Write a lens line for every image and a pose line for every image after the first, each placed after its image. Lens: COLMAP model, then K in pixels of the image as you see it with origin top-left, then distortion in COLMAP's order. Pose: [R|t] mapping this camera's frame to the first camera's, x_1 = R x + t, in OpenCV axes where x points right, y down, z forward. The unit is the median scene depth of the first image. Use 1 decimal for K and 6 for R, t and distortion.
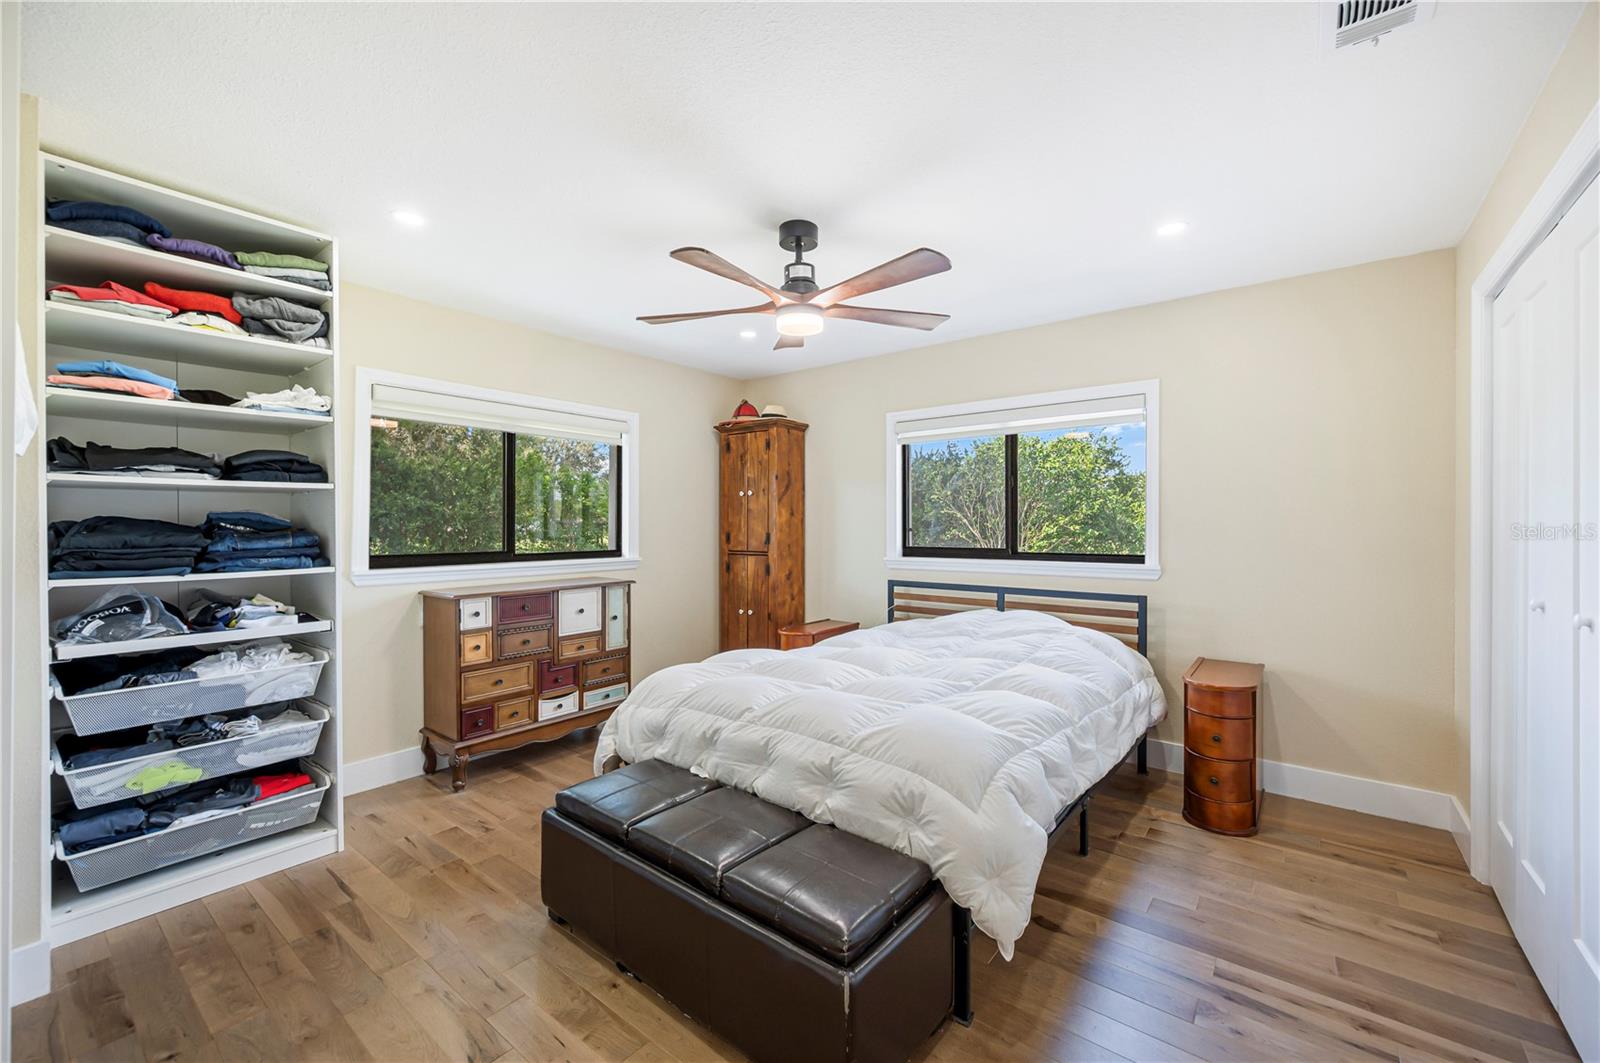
lens RADIAL K [[646.0, 0, 804.1], [0, 646.0, 519.1], [0, 0, 1]] dist [0.000619, 0.000054]
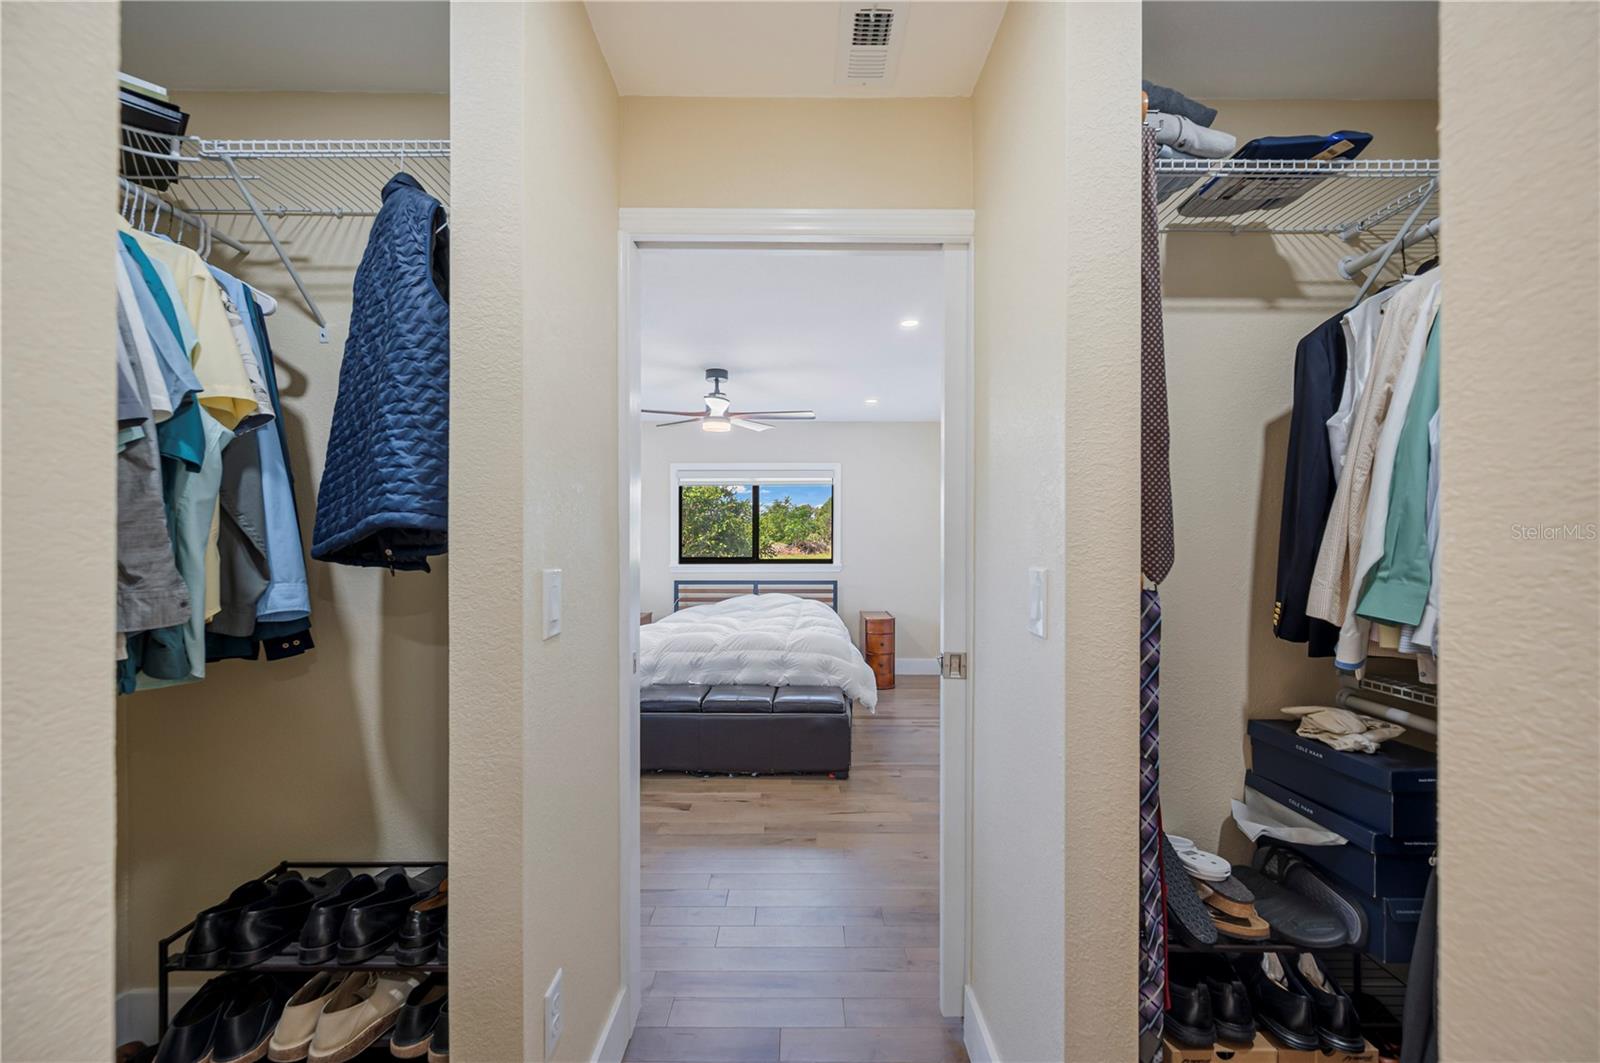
lens RADIAL K [[635.0, 0, 800.0], [0, 635.0, 531.5], [0, 0, 1]] dist [0.000057, -0.000001]
pose [[0.789840, 0.008366, 0.613256, -0.625088], [-0.005856, 0.999964, -0.006100, -0.009098], [-0.613286, 0.001226, 0.789860, -0.346332]]
